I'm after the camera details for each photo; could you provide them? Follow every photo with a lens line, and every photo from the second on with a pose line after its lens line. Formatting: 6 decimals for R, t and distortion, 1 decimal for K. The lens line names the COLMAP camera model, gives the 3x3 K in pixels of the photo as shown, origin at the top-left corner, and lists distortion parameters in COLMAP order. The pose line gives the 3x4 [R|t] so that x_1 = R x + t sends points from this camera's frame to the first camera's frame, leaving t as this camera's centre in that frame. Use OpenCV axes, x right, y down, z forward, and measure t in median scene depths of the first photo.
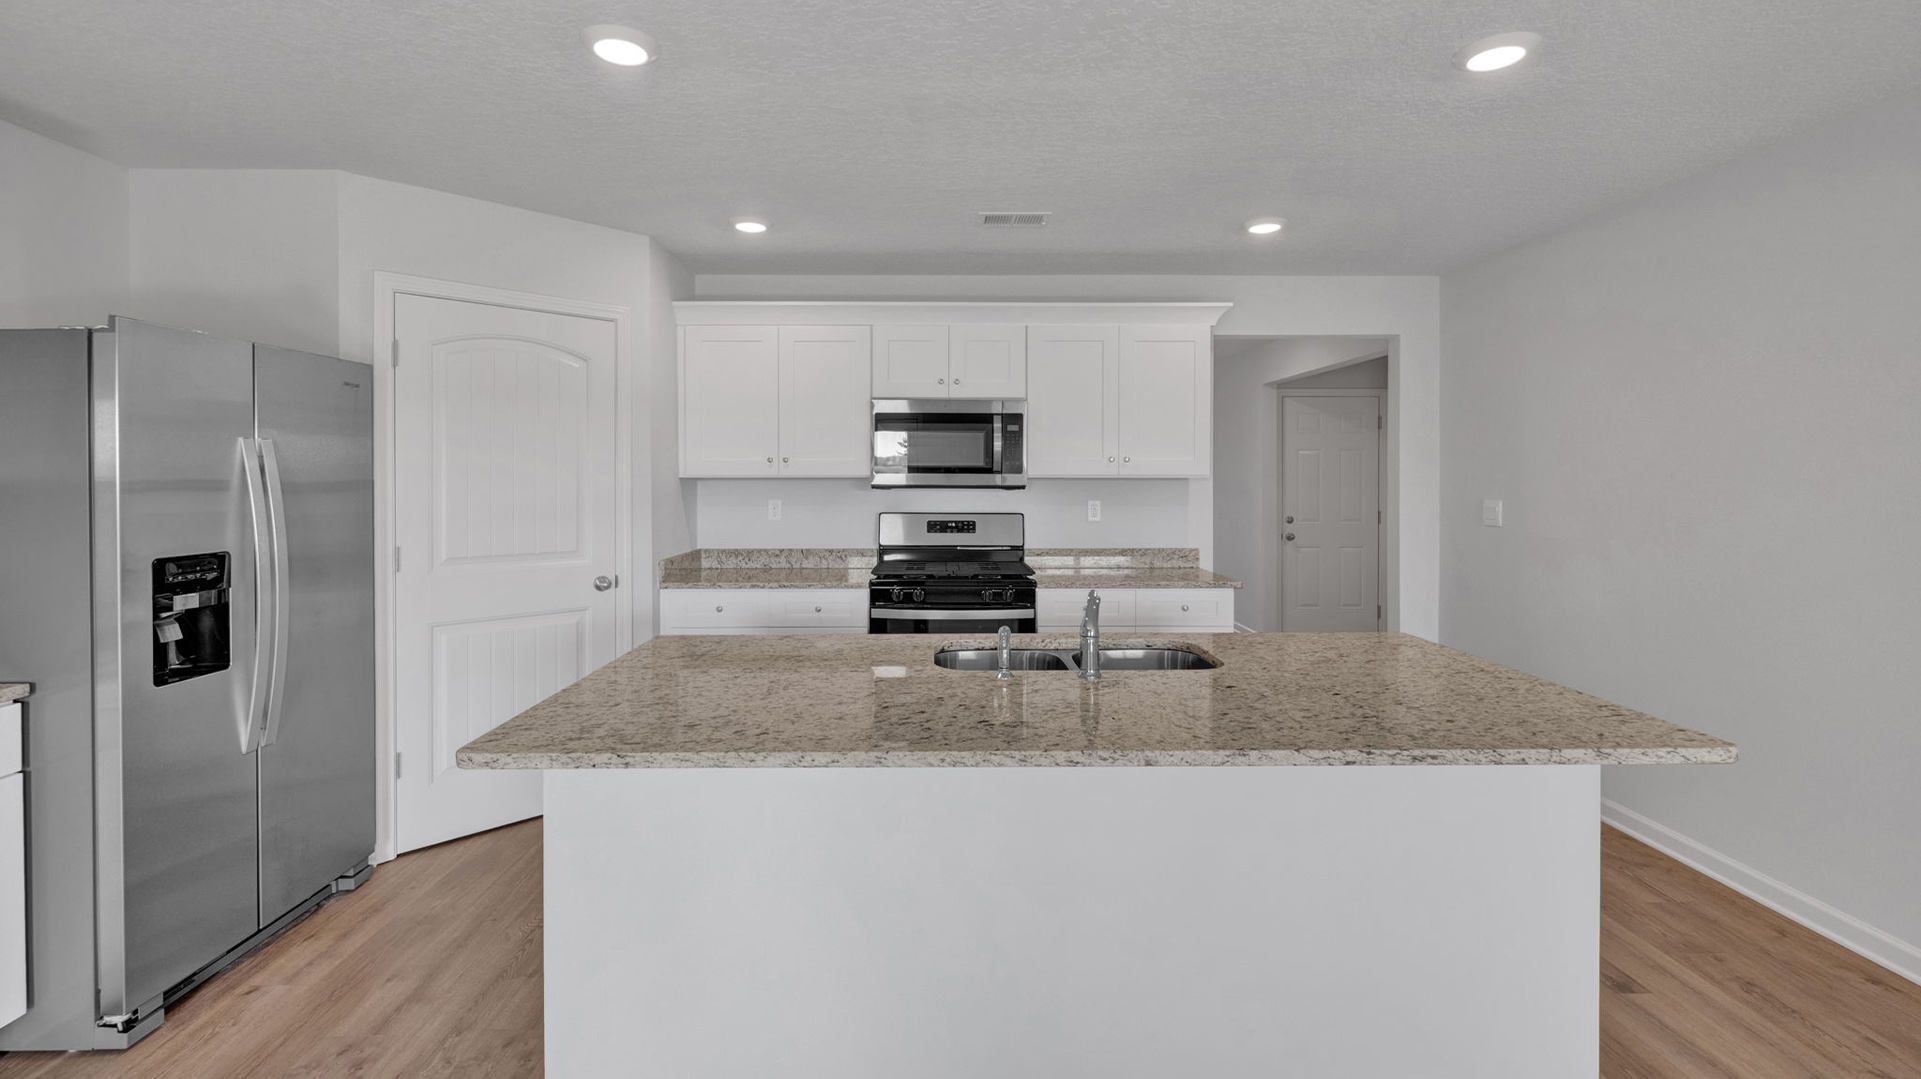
lens RADIAL K [[863.6, 0, 961.7], [0, 863.6, 477.5], [0, 0, 1]] dist [0.007977, -0.005889]
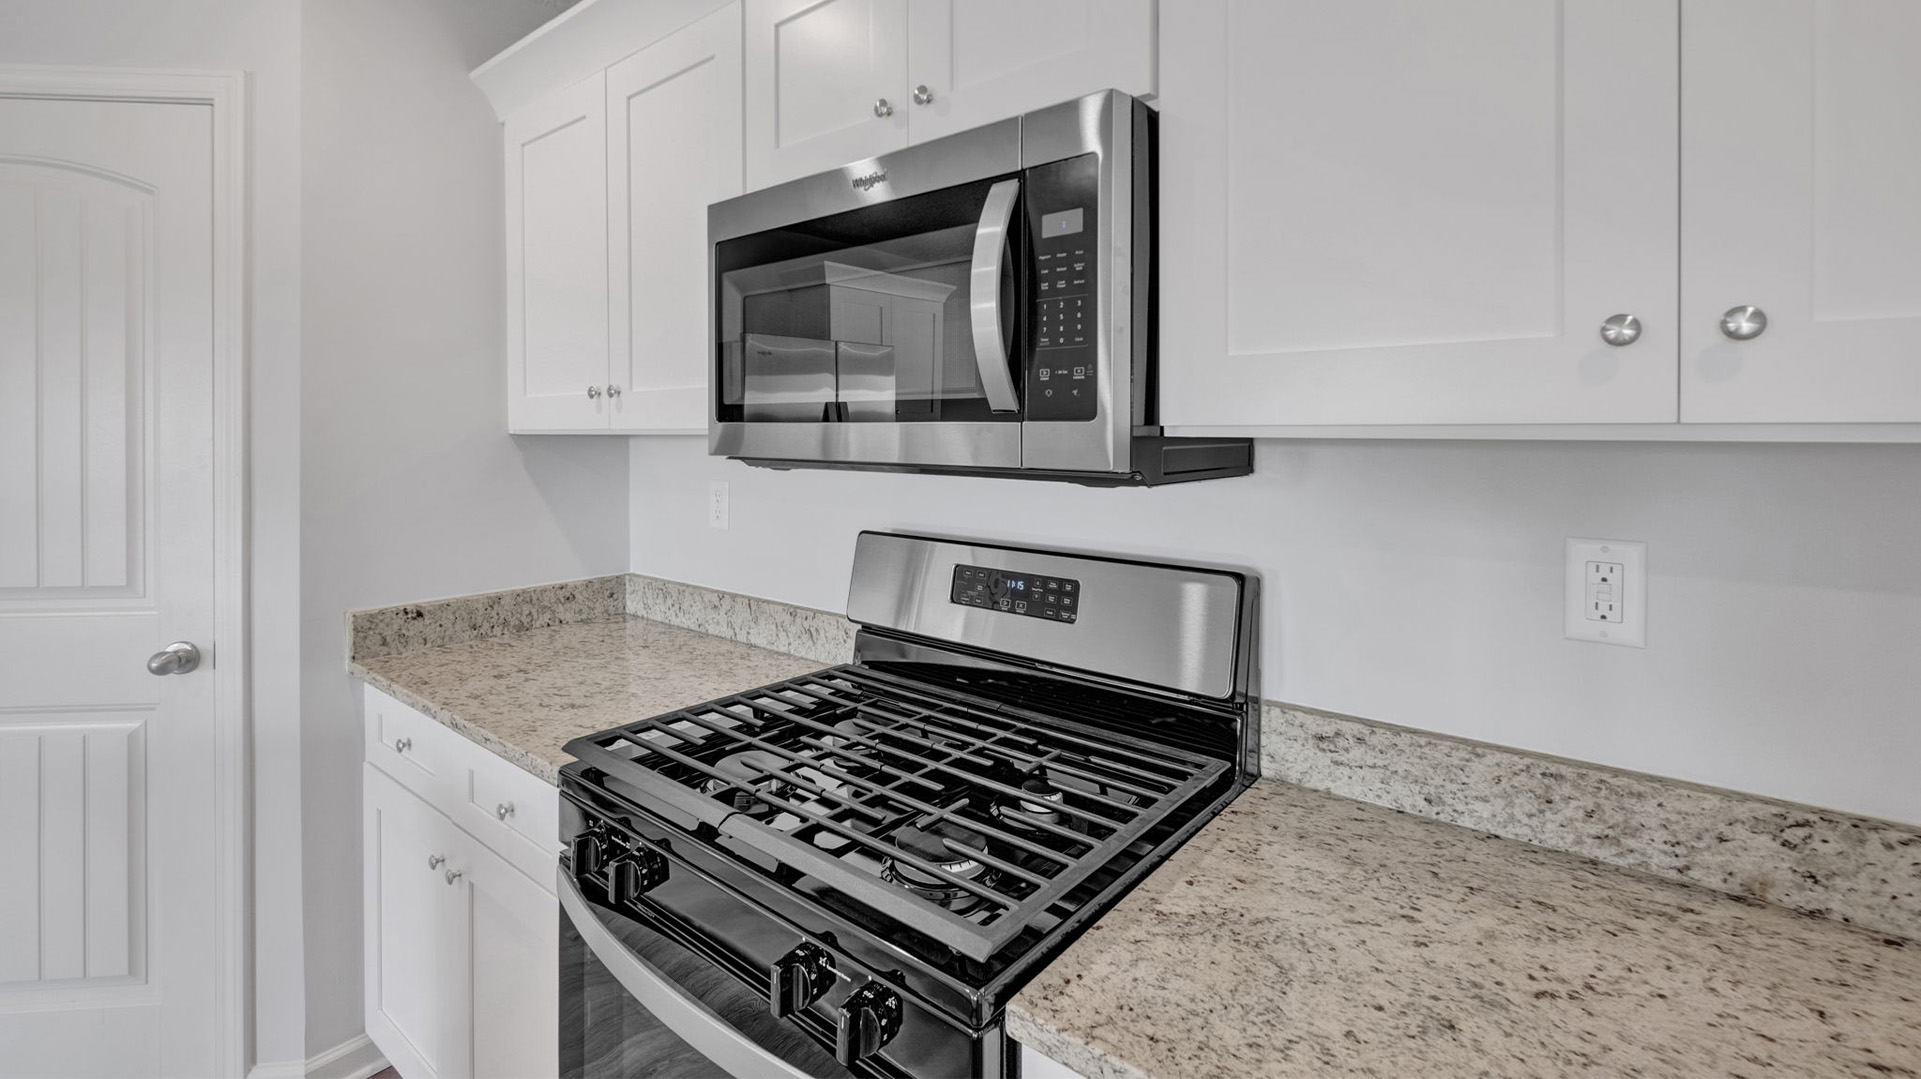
lens RADIAL K [[863.6, 0, 963.0], [0, 863.6, 433.9], [0, 0, 1]] dist [0.007977, -0.005889]
pose [[0.746953, 0.003173, -0.664870, 0.203102], [0.002916, 0.999963, 0.008049, -0.003187], [0.664871, -0.007951, 0.746916, 0.838075]]
